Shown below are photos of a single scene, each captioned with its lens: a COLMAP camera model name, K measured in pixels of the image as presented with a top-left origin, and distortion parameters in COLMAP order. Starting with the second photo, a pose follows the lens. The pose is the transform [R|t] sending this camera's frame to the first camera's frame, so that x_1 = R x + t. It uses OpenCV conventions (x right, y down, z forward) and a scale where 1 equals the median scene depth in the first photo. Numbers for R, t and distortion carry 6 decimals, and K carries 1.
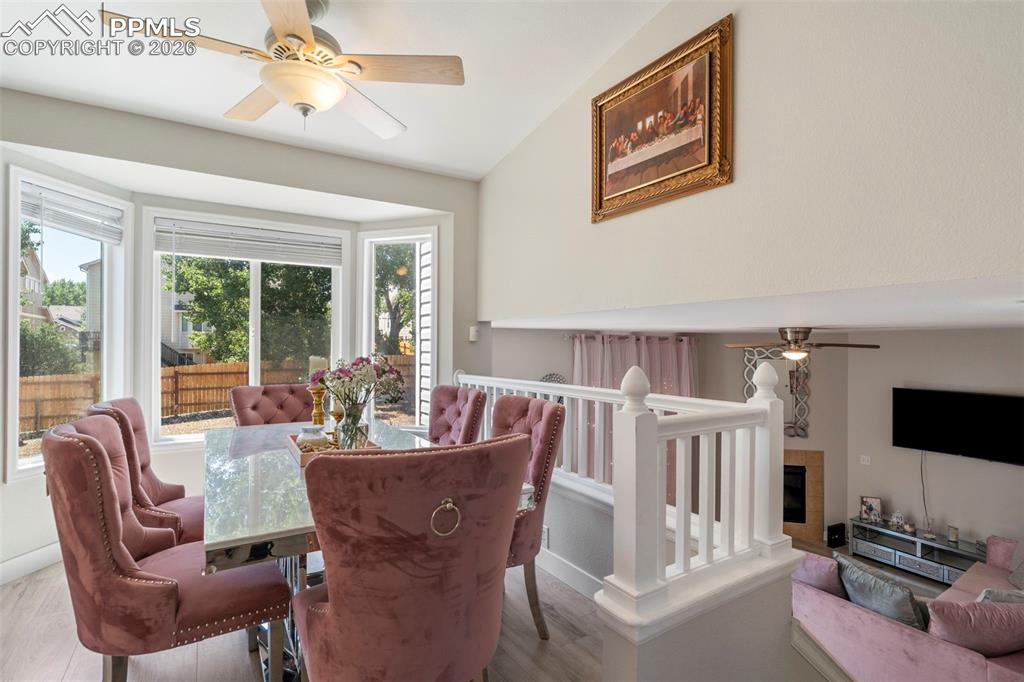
lens RADIAL K [[506.9, 0, 512.0], [0, 506.9, 341.0], [0, 0, 1]] dist [0.001101, -0.000015]
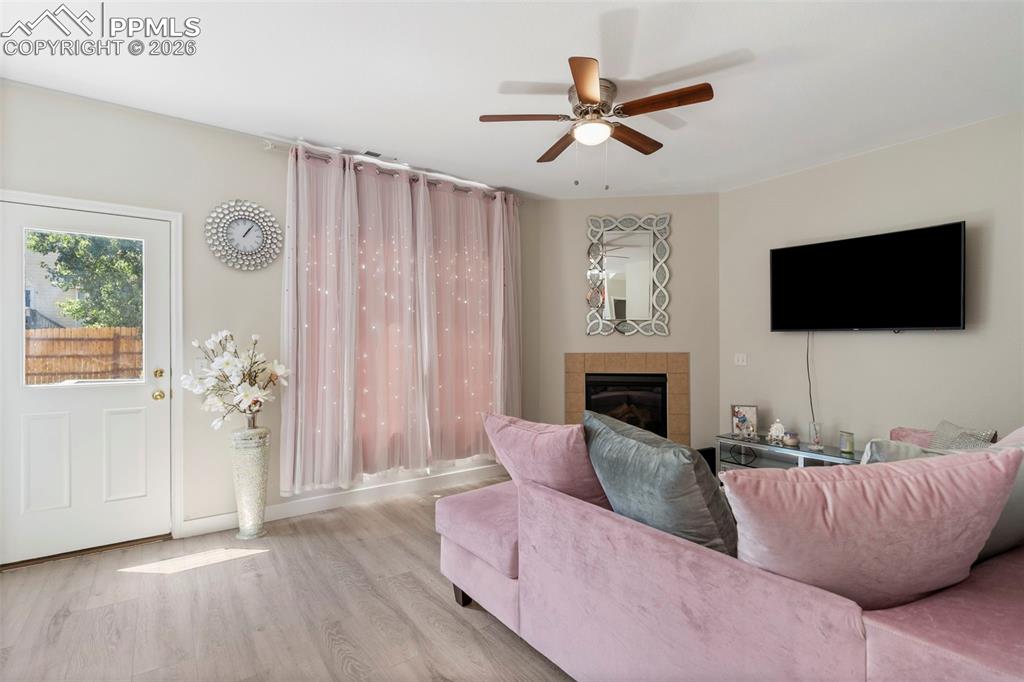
lens RADIAL K [[485.5, 0, 512.0], [0, 485.5, 341.0], [0, 0, 1]] dist [-0.002114, -0.000255]
pose [[0.997239, -0.006389, 0.073978, 0.542179], [0.006430, 0.999979, -0.000317, 0.355230], [-0.073974, 0.000792, 0.997260, 0.556101]]
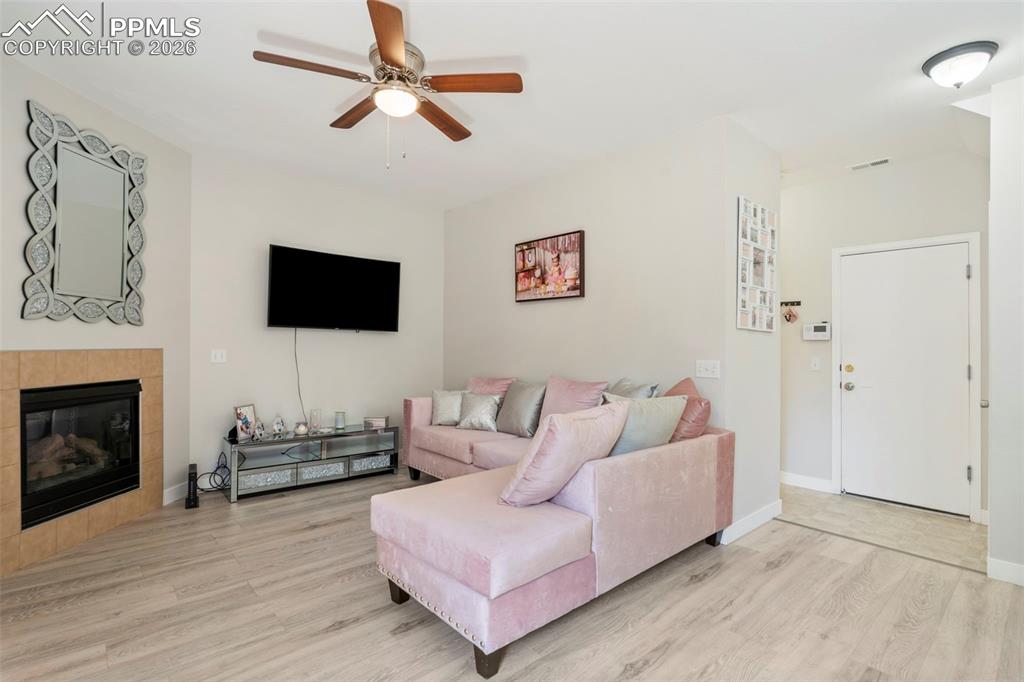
lens RADIAL K [[485.5, 0, 512.0], [0, 485.5, 341.0], [0, 0, 1]] dist [-0.002114, -0.000255]
pose [[-0.166177, -0.000018, 0.986096, 0.034493], [-0.017438, 0.999844, -0.002921, 0.363222], [-0.985942, -0.017681, -0.166151, 1.261128]]
